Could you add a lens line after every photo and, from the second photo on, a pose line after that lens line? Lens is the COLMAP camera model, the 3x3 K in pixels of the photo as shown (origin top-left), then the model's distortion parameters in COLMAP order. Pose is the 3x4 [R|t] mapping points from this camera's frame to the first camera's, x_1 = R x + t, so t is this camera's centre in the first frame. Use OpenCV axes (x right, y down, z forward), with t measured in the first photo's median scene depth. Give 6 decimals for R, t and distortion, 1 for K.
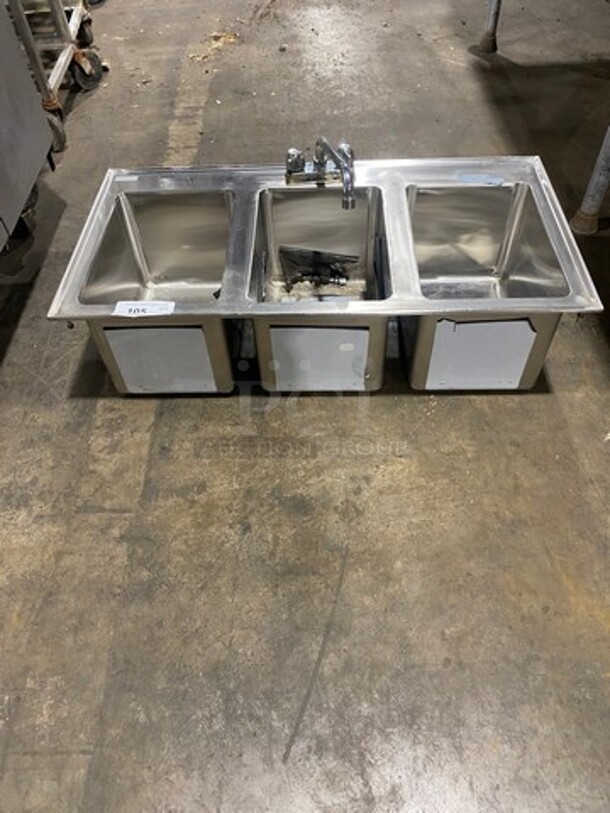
lens RADIAL K [[610.8, 0, 305.0], [0, 610.8, 406.5], [0, 0, 1]] dist [0.004213, -0.004301]
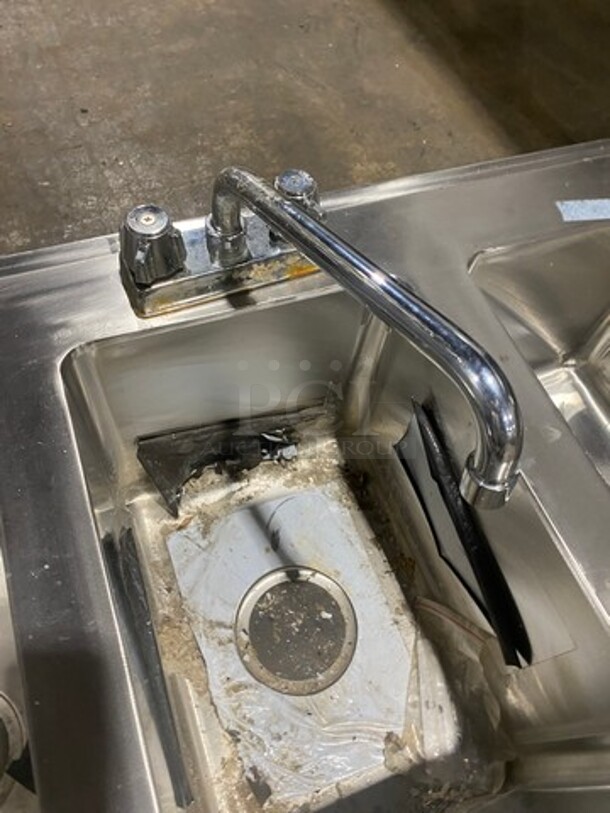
lens RADIAL K [[610.8, 0, 305.0], [0, 610.8, 406.5], [0, 0, 1]] dist [0.004213, -0.004301]
pose [[0.916890, -0.260770, 0.302177, -0.053660], [0.209872, 0.958945, 0.190732, -0.324274], [-0.339508, -0.111462, 0.933976, 0.591376]]
